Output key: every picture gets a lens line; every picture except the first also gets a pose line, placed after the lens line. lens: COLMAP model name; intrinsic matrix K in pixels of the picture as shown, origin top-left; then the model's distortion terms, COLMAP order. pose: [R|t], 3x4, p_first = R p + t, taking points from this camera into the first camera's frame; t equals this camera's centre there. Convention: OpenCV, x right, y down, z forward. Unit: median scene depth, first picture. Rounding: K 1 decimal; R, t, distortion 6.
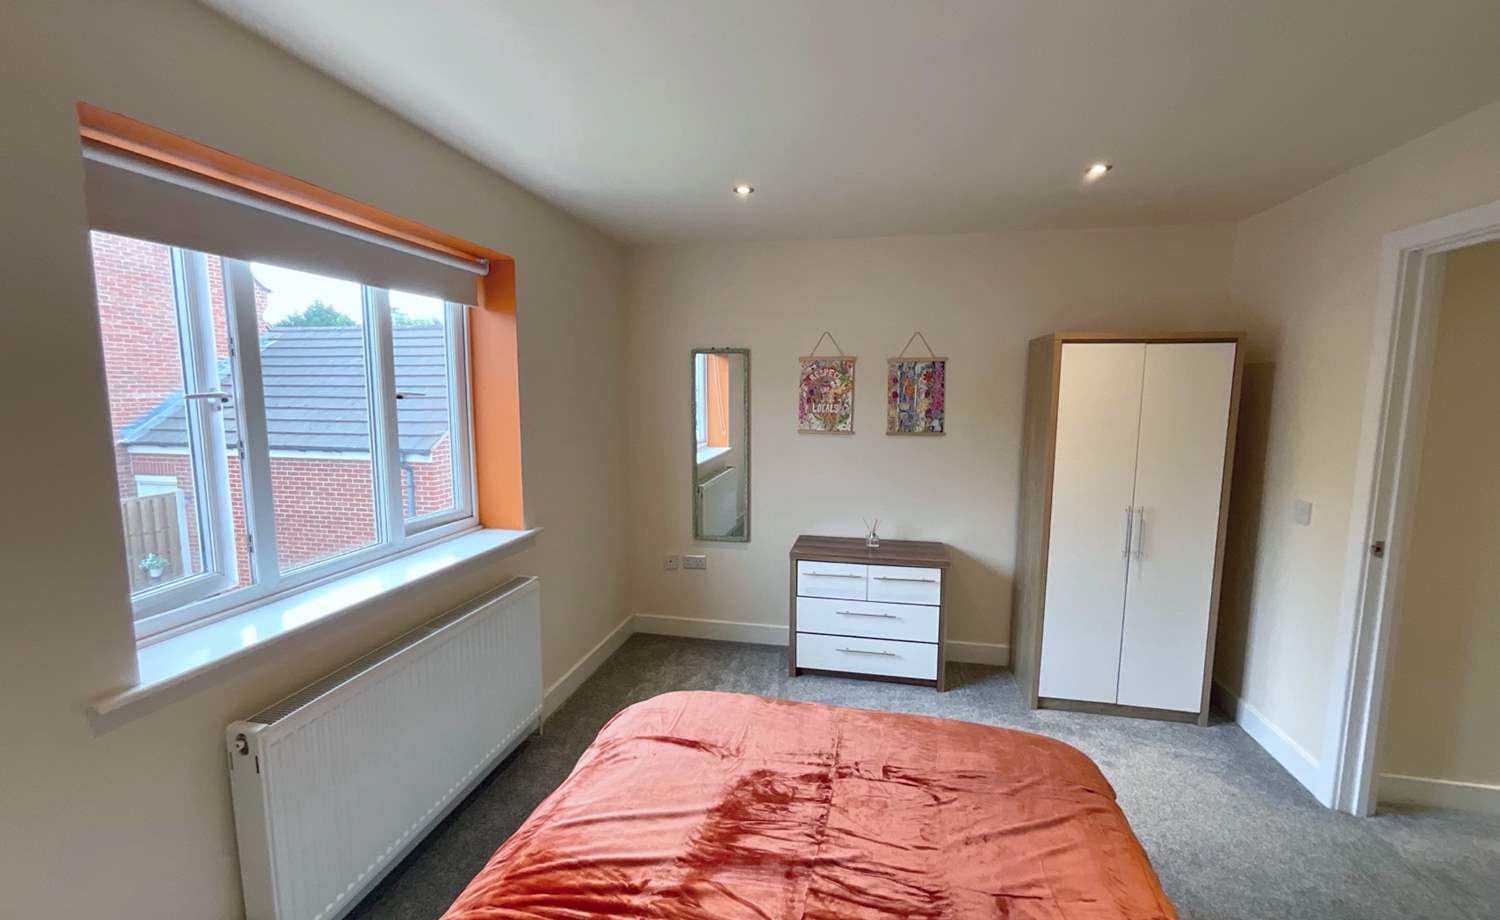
lens RADIAL K [[608.1, 0, 751.3], [0, 608.1, 459.8], [0, 0, 1]] dist [-0.001886, -0.000058]
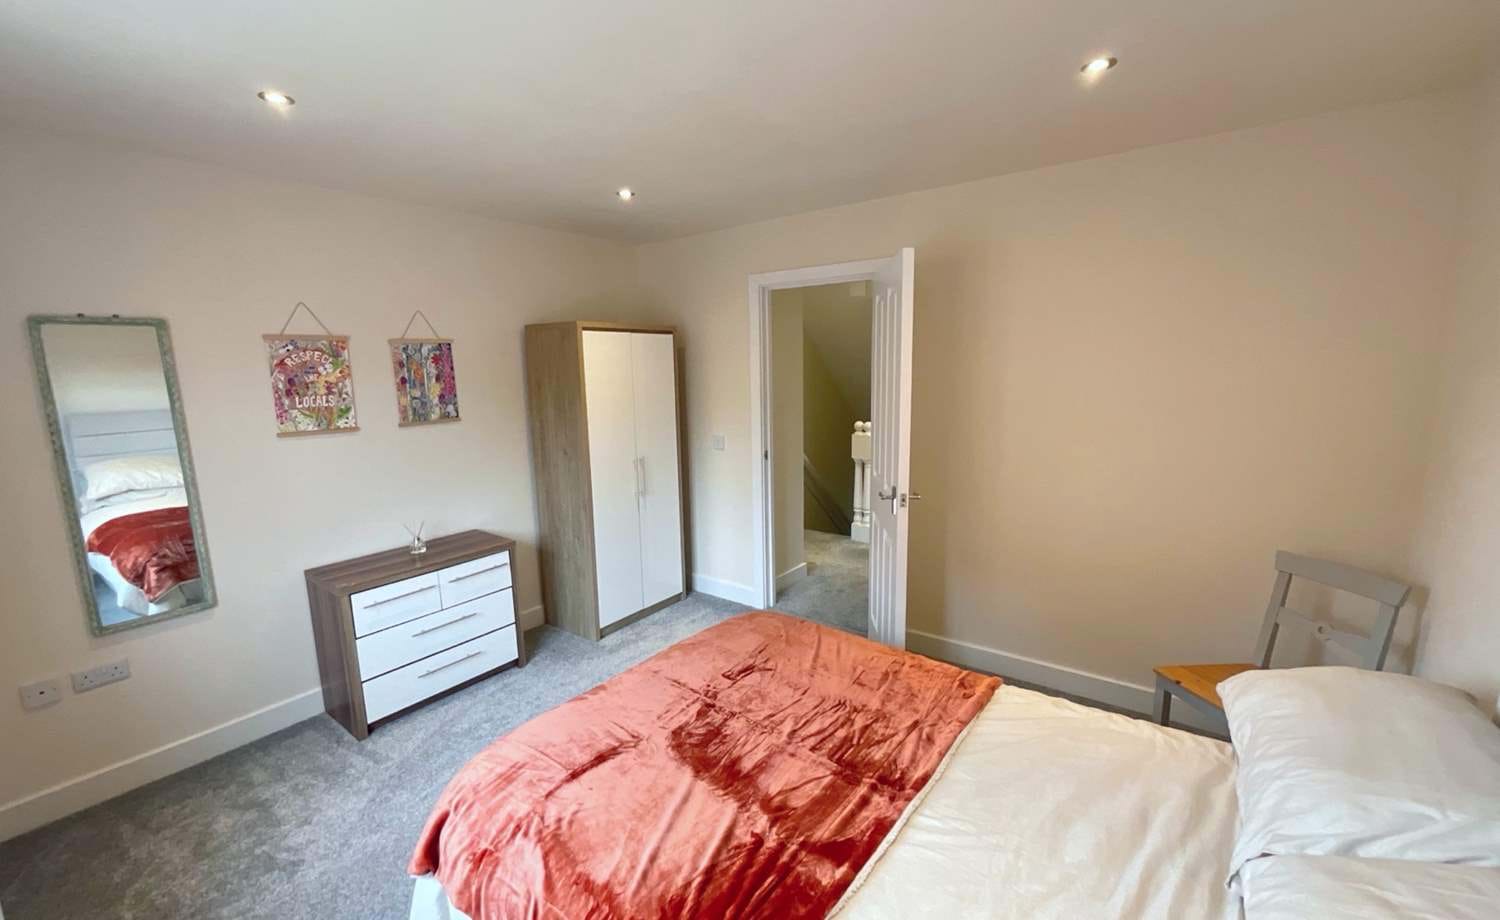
lens RADIAL K [[608.1, 0, 744.8], [0, 608.1, 464.4], [0, 0, 1]] dist [-0.001886, -0.000058]
pose [[0.427638, -0.162561, 0.889213, -0.363087], [0.127417, 0.984716, 0.118744, -0.028660], [-0.894925, 0.062521, 0.441815, 0.174302]]
